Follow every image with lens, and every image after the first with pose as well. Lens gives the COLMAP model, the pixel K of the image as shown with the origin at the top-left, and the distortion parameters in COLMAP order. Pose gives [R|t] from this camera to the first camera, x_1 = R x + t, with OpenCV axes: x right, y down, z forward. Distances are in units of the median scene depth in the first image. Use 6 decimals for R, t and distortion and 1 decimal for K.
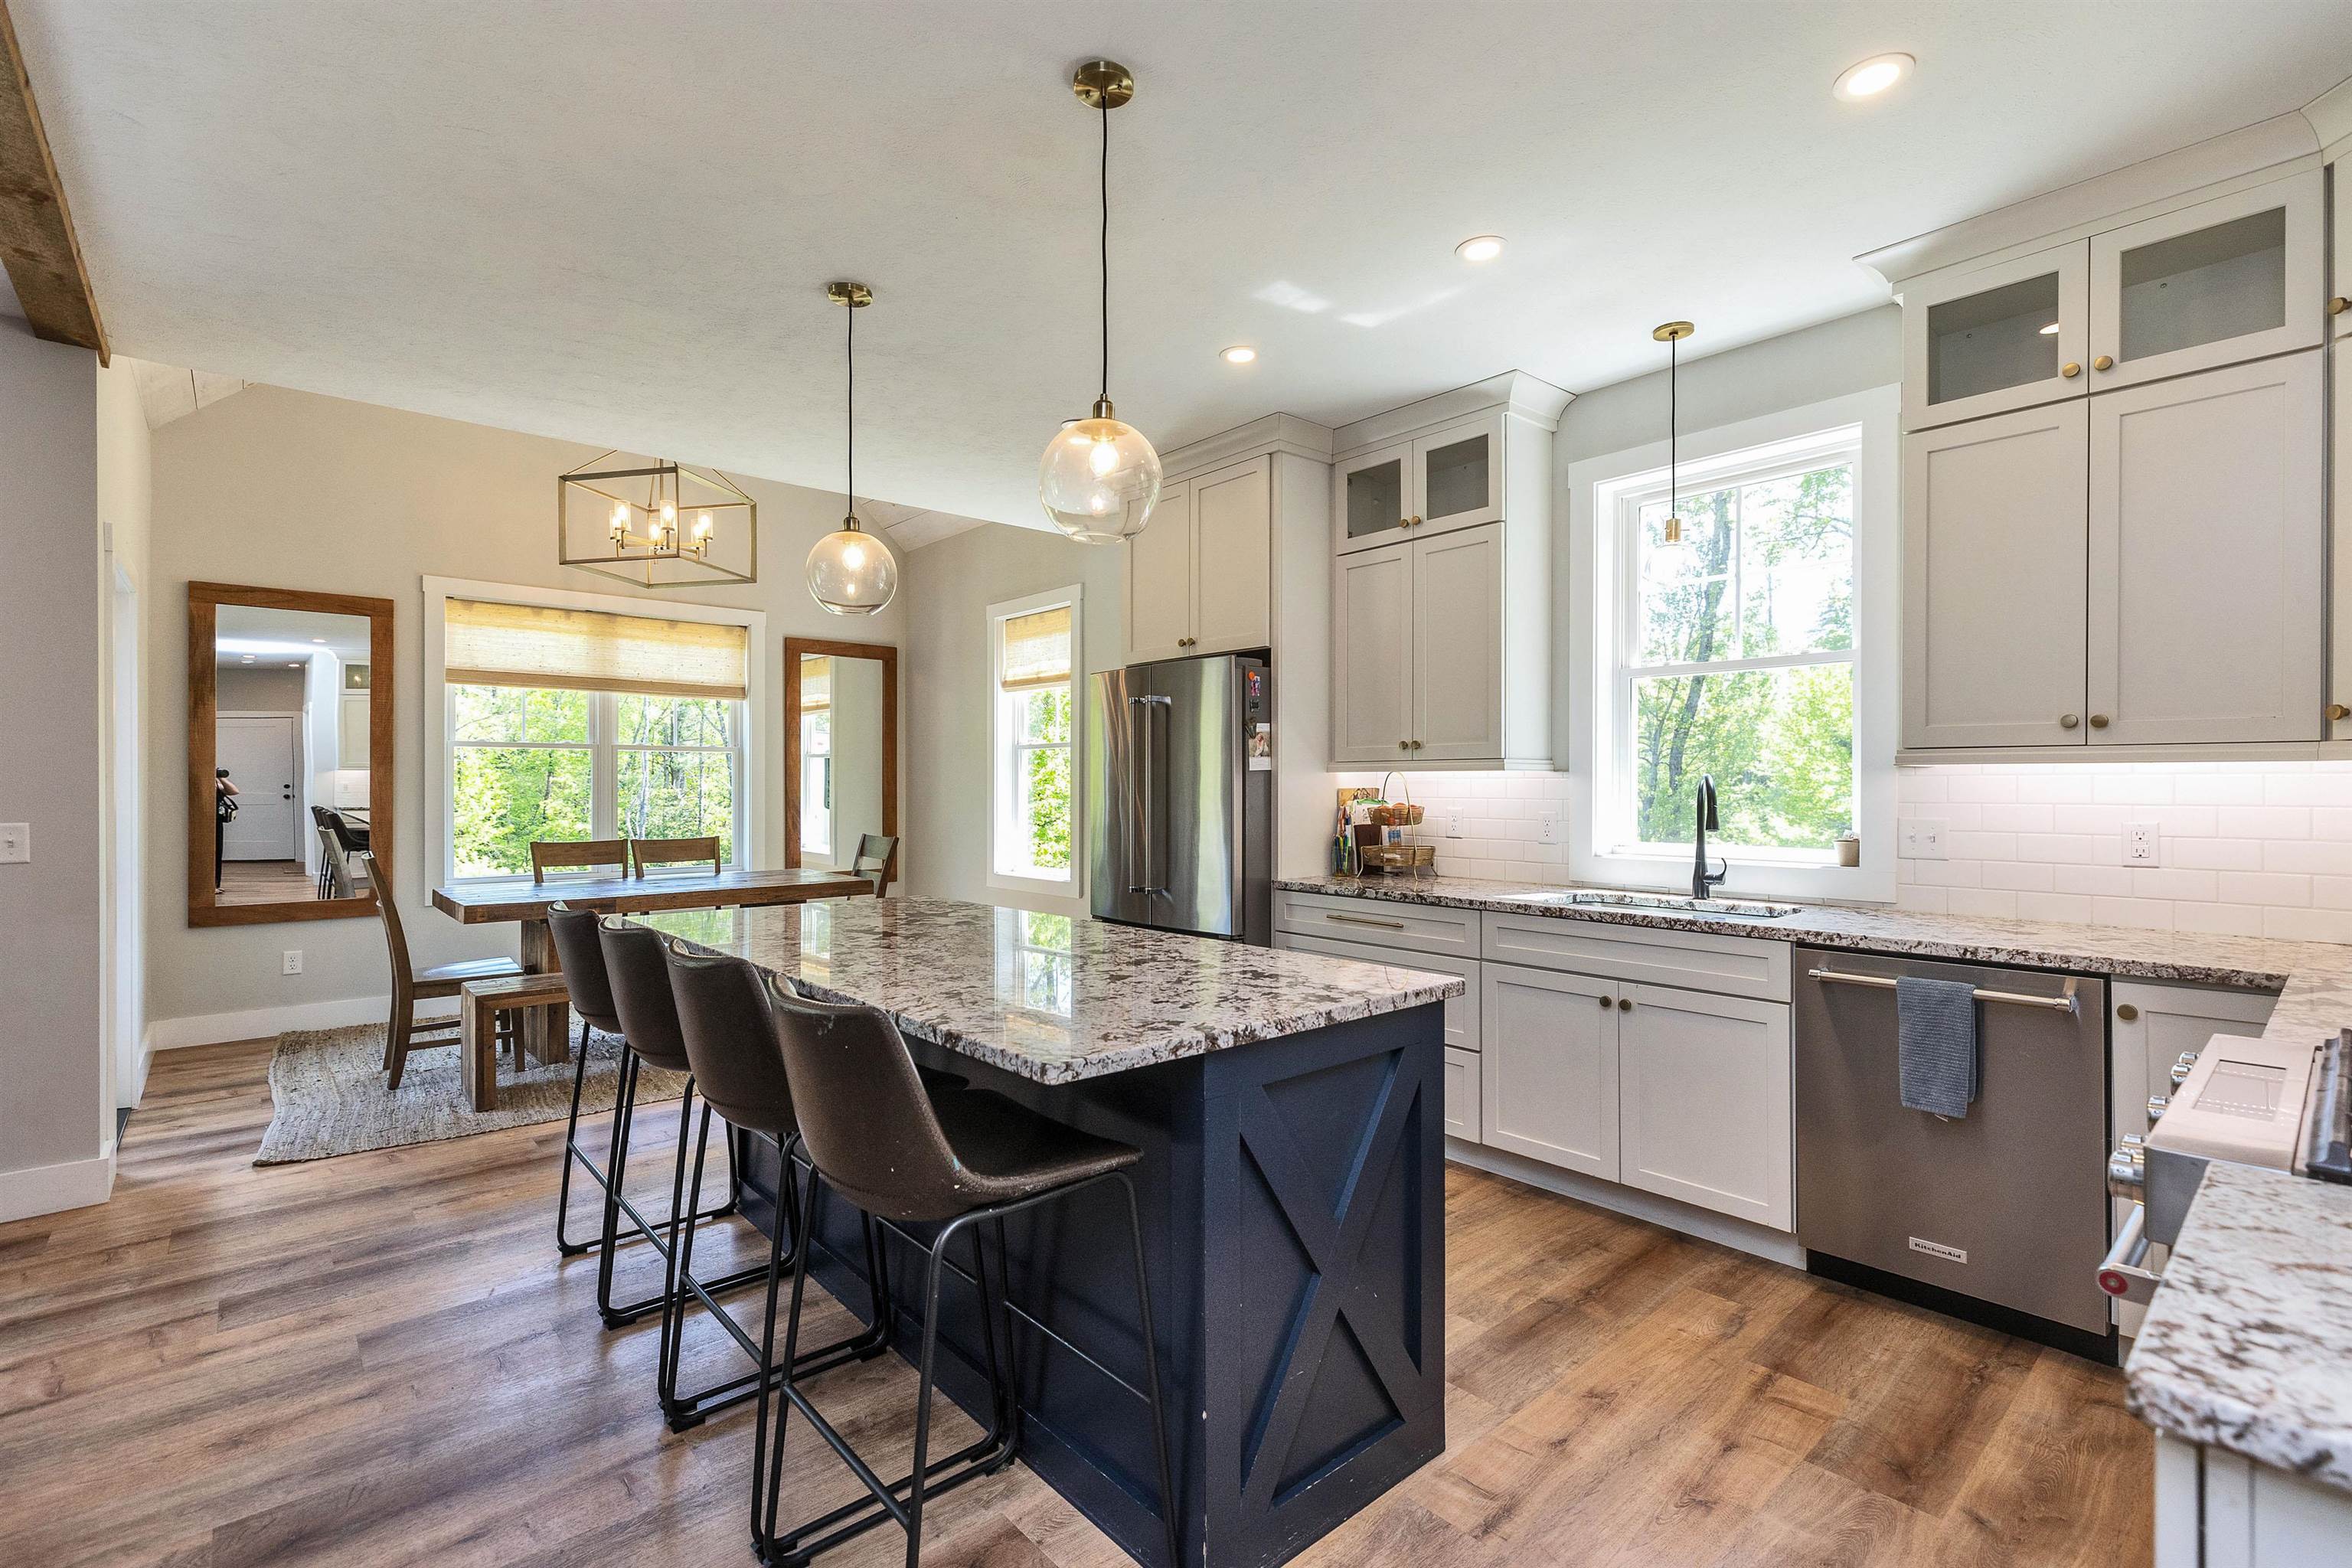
lens RADIAL K [[1058.4, 0, 1166.7], [0, 1058.4, 785.1], [0, 0, 1]] dist [0.004310, 0.000389]
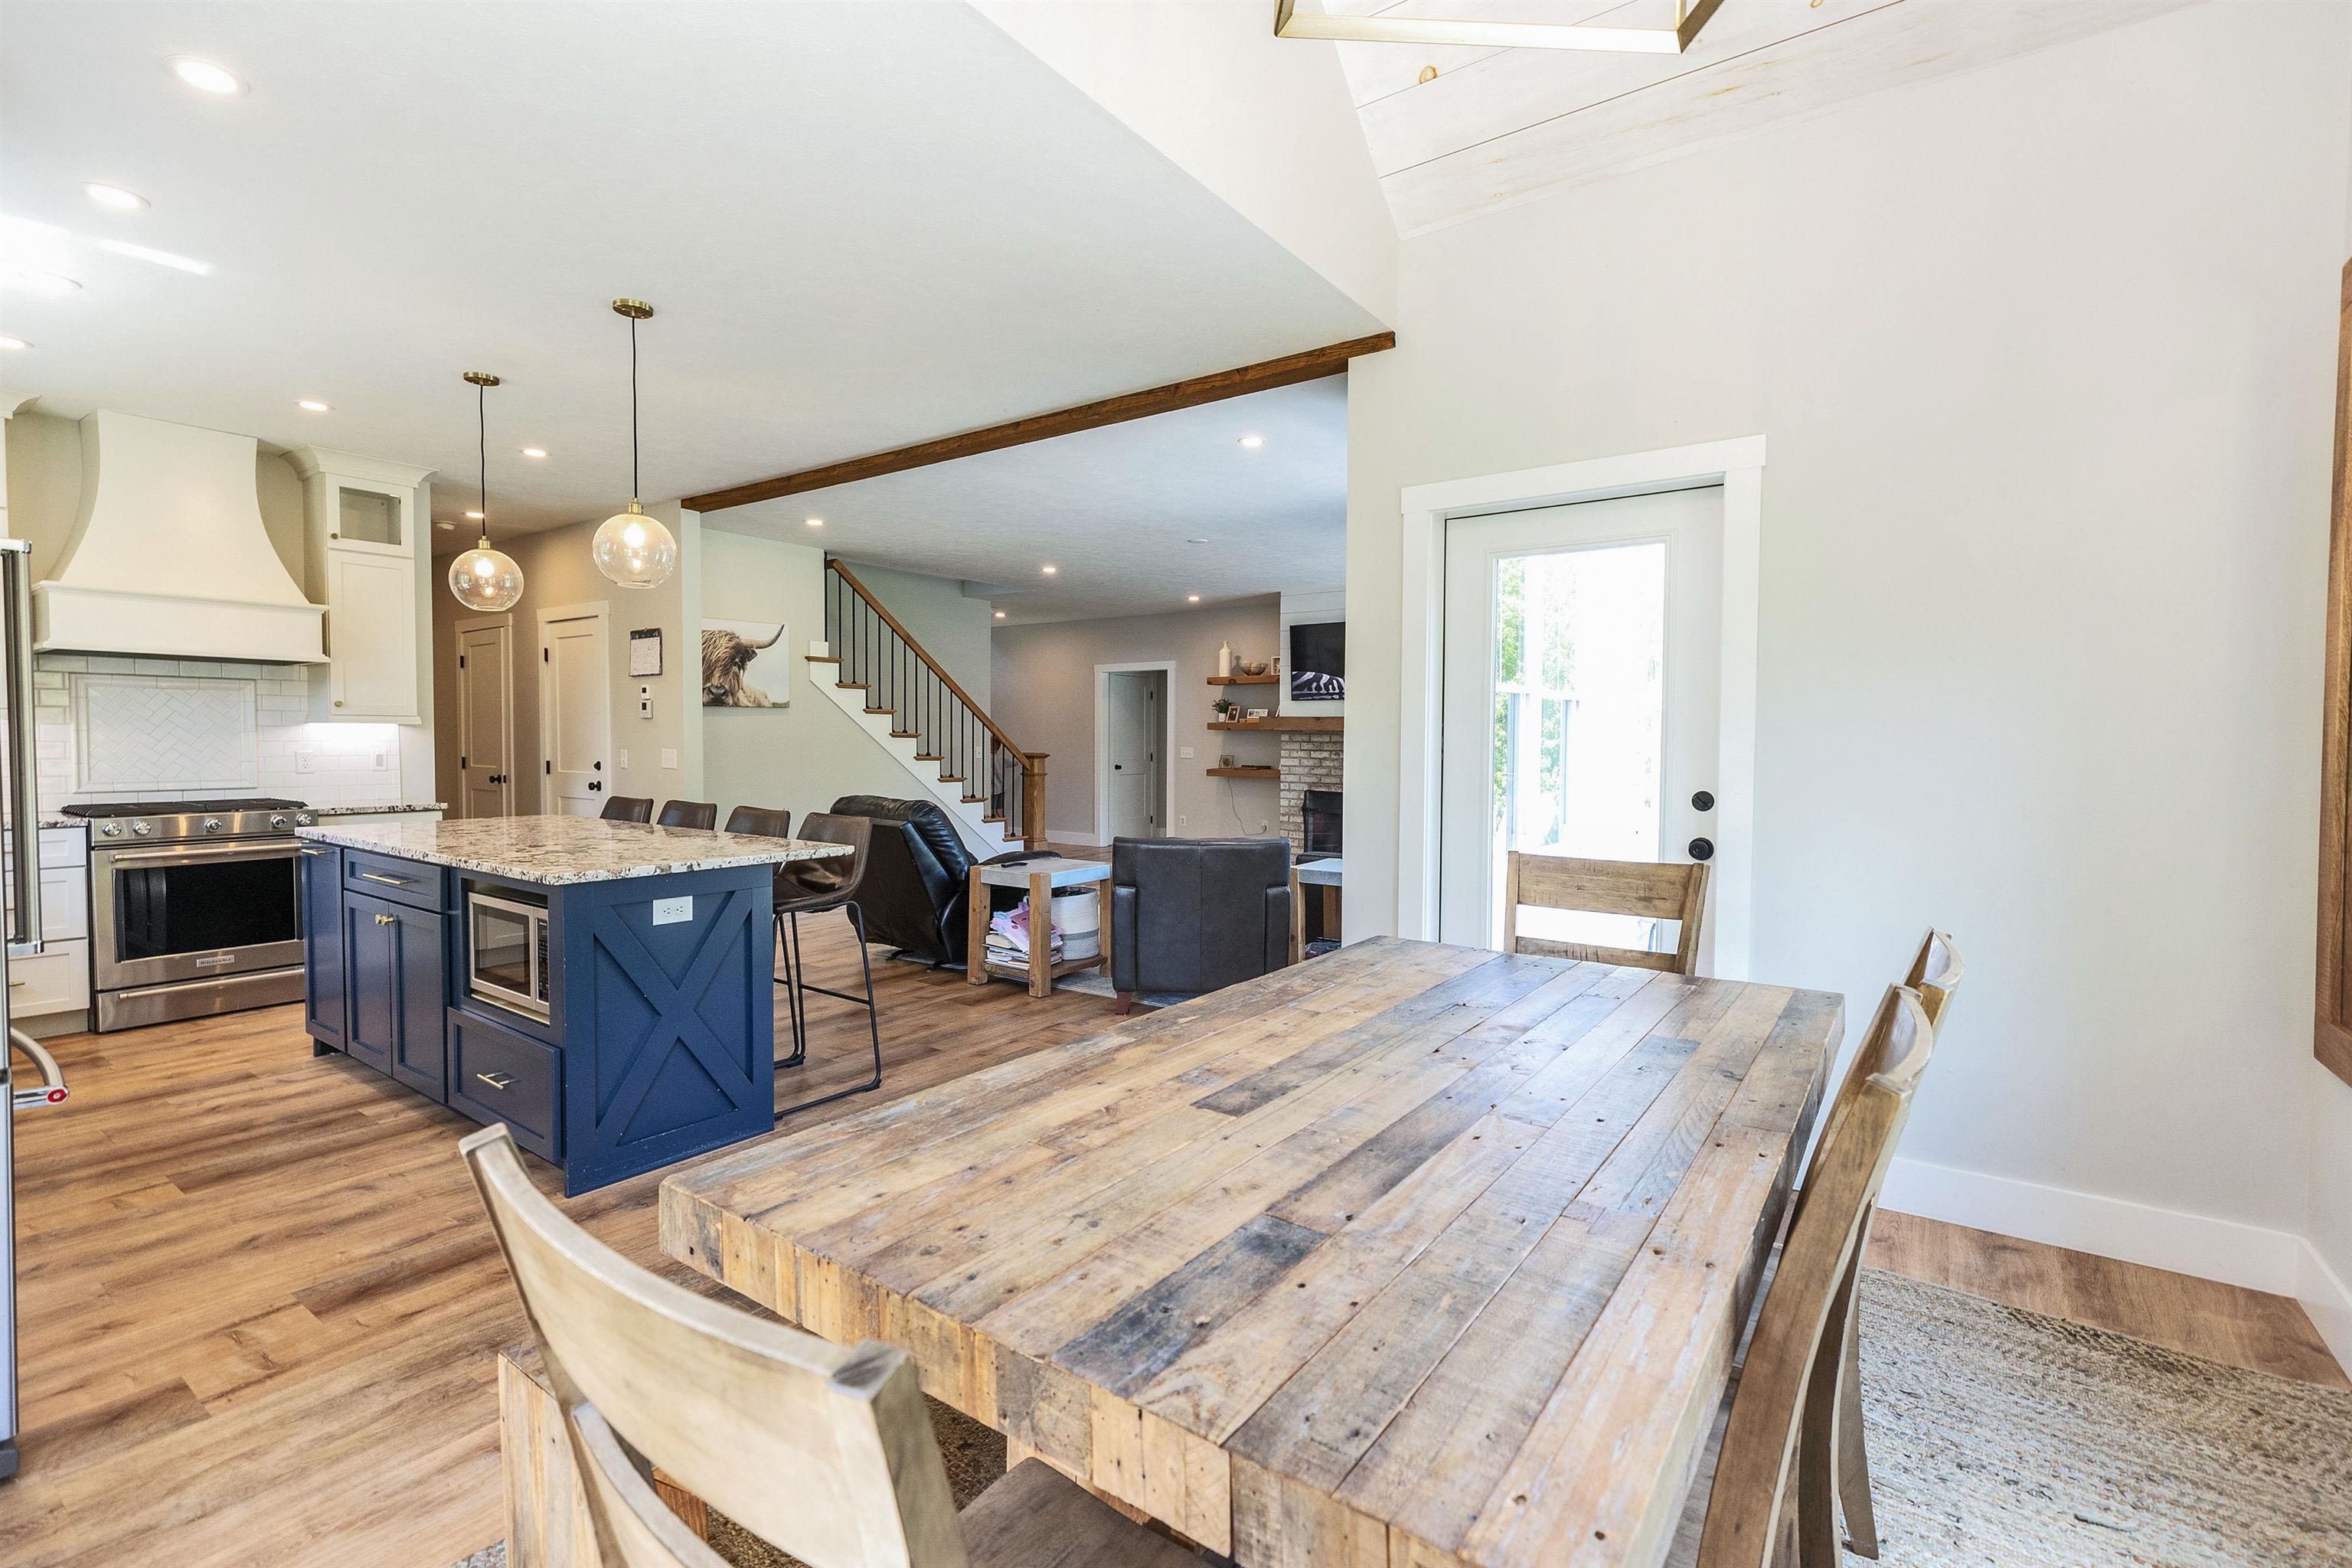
lens RADIAL K [[1057.9, 0, 1175.9], [0, 1057.9, 771.7], [0, 0, 1]] dist [0.003297, 0.000322]
pose [[-0.974774, 0.003486, -0.223167, -0.541930], [-0.003732, 0.999484, 0.031913, 0.003625], [0.223163, 0.031941, -0.974258, 2.001546]]
